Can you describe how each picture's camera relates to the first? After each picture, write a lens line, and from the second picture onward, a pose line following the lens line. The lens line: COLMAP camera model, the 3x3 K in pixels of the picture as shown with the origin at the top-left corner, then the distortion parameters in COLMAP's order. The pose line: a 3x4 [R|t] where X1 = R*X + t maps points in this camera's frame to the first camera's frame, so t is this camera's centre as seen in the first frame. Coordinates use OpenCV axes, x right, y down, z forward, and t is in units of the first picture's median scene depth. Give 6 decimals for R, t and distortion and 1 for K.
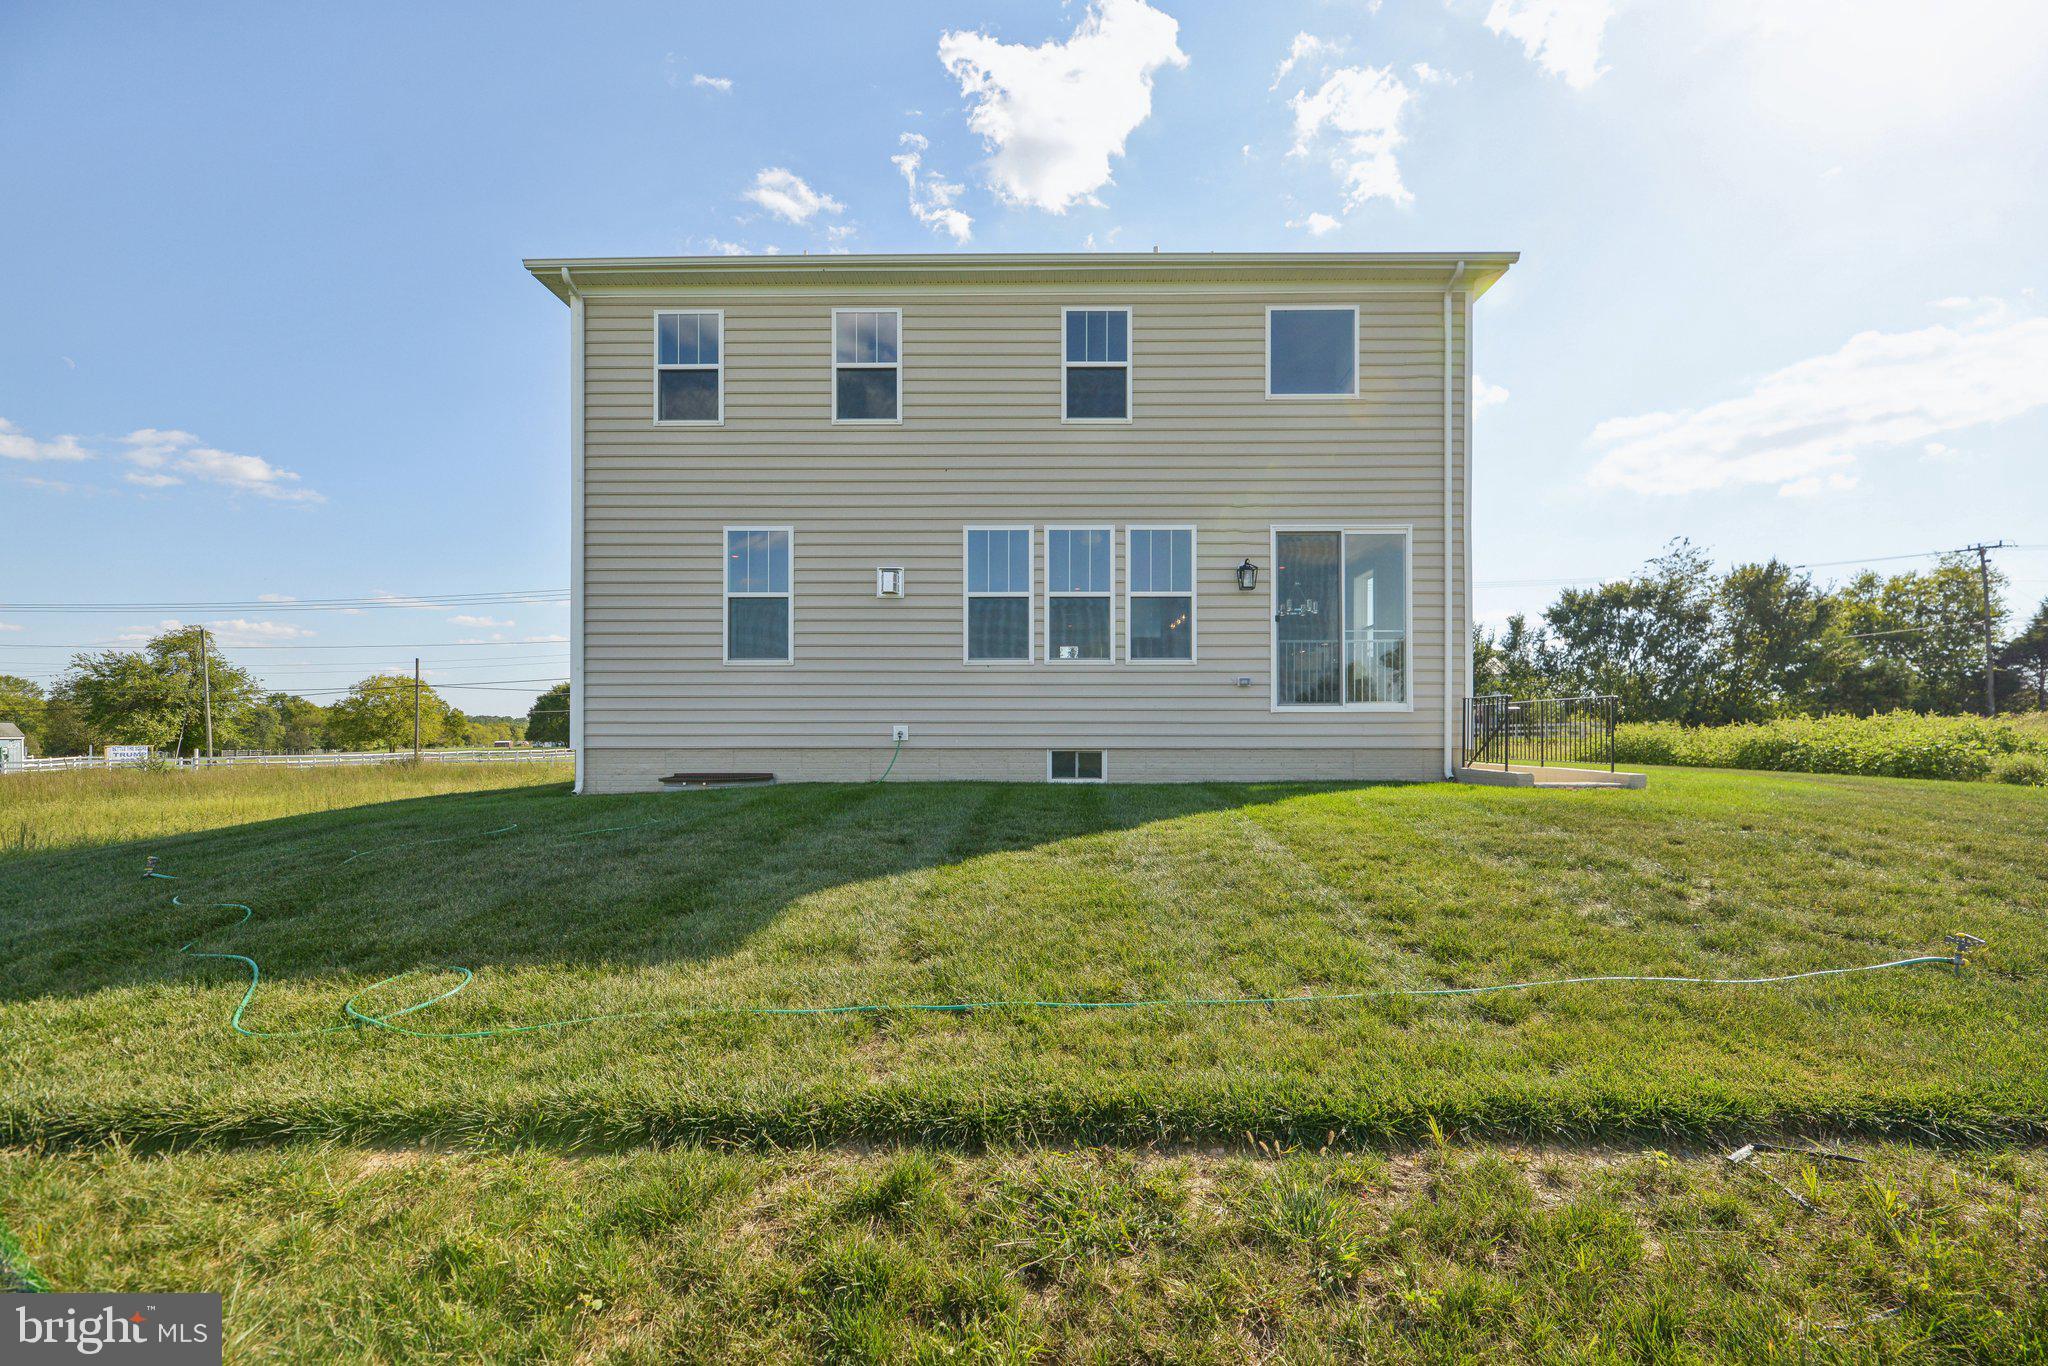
lens RADIAL K [[831.7, 0, 1023.9], [0, 831.7, 733.3], [0, 0, 1]] dist [-0.000590, 0.000025]
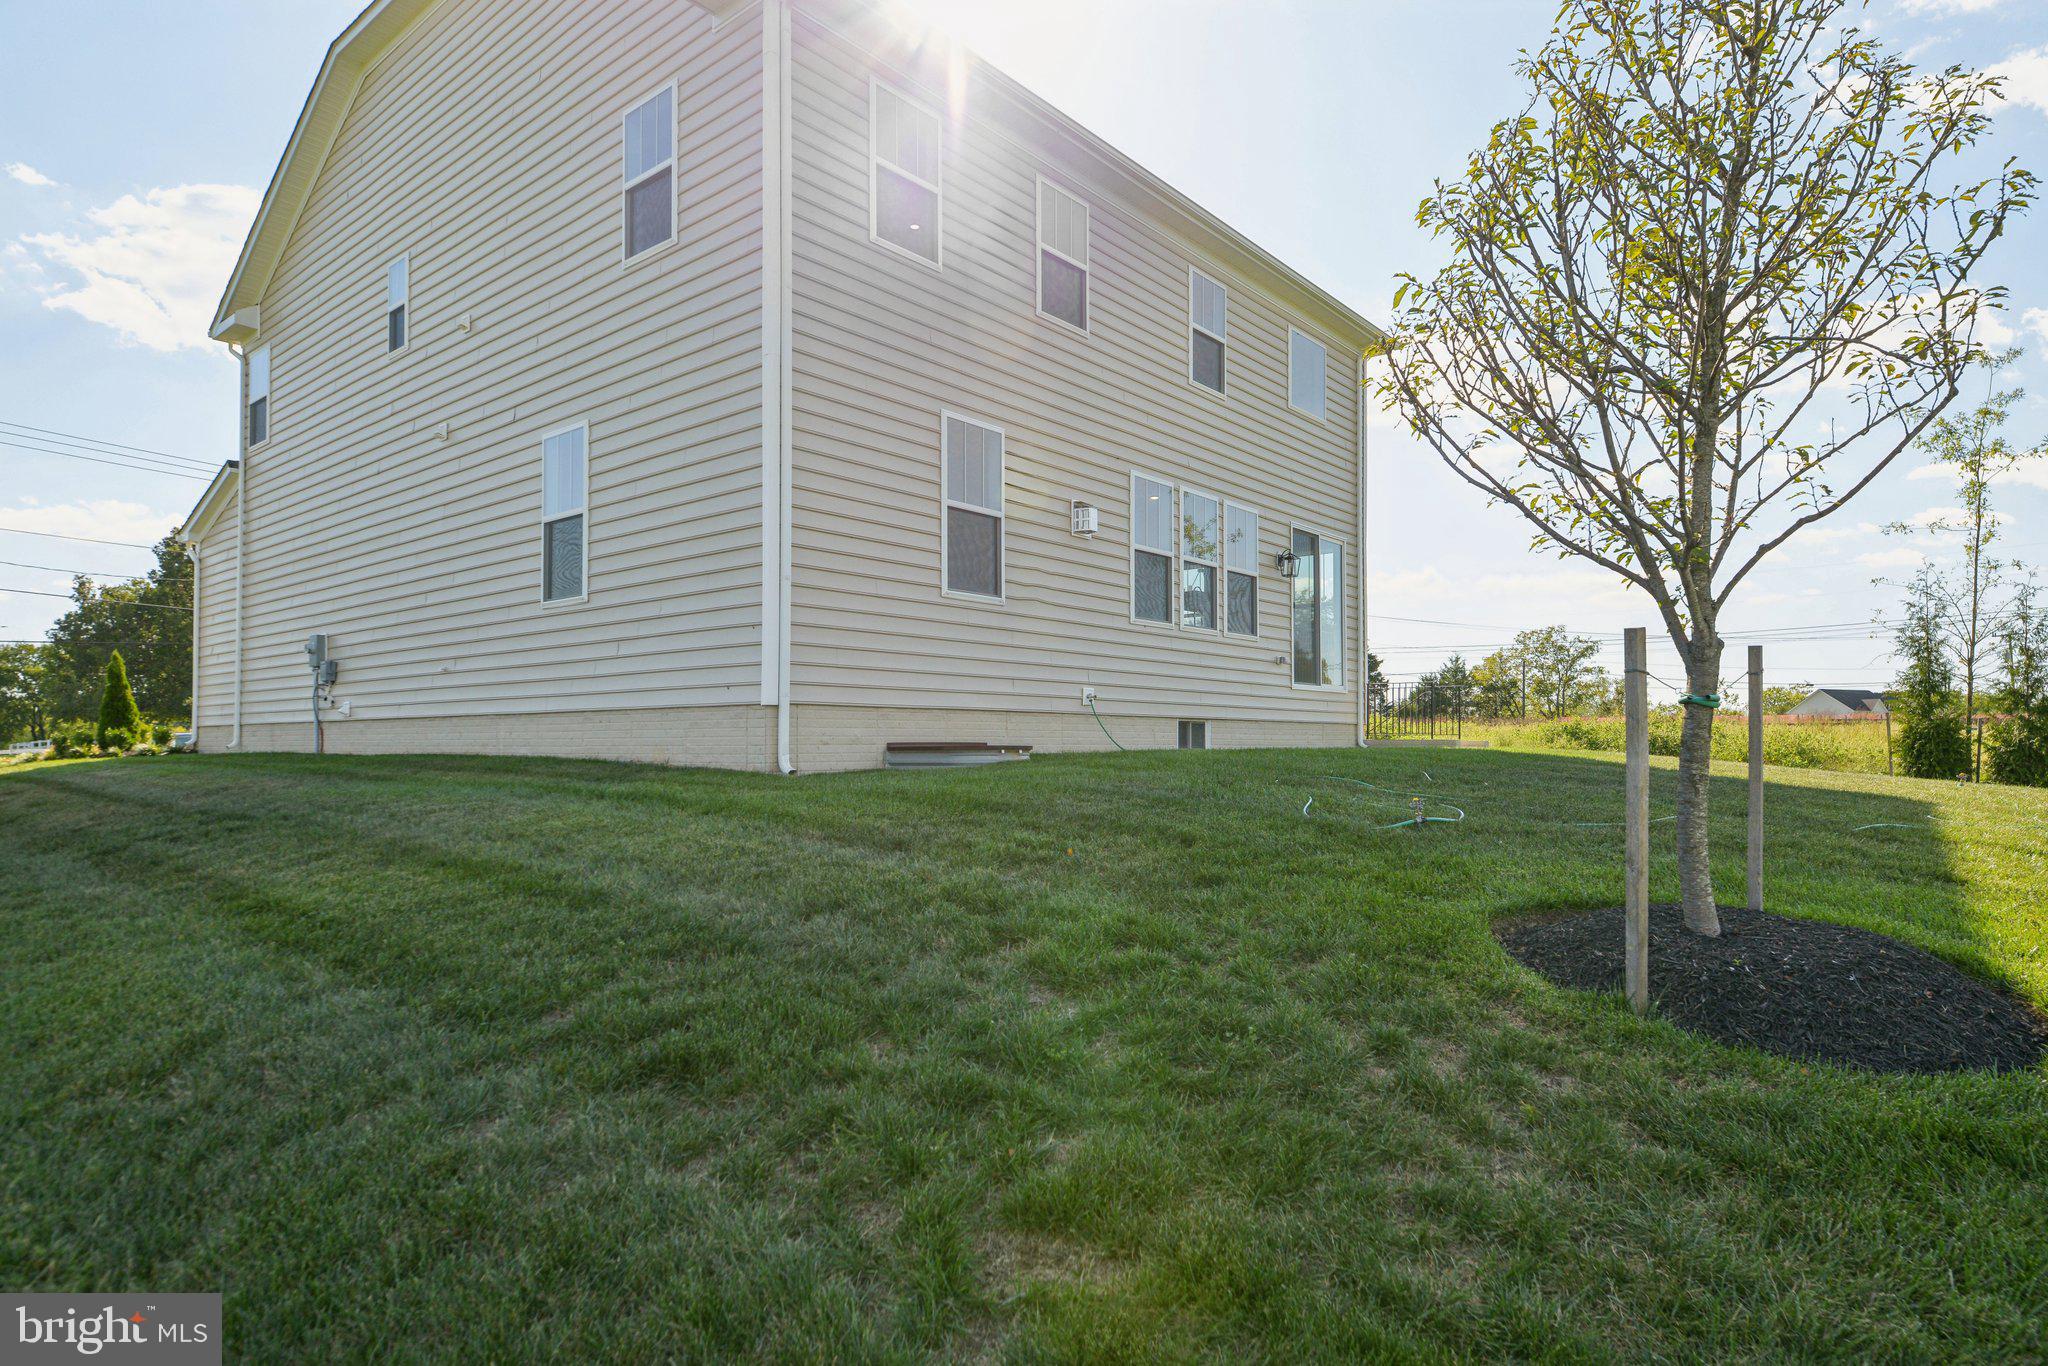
lens RADIAL K [[1148.3, 0, 1021.6], [0, 1148.3, 746.8], [0, 0, 1]] dist [-0.000855, -0.000187]
pose [[0.636018, 0.000543, 0.771674, -1.108258], [-0.003967, 0.999989, 0.002566, 0.049276], [-0.771664, -0.004693, 0.636013, 0.294506]]
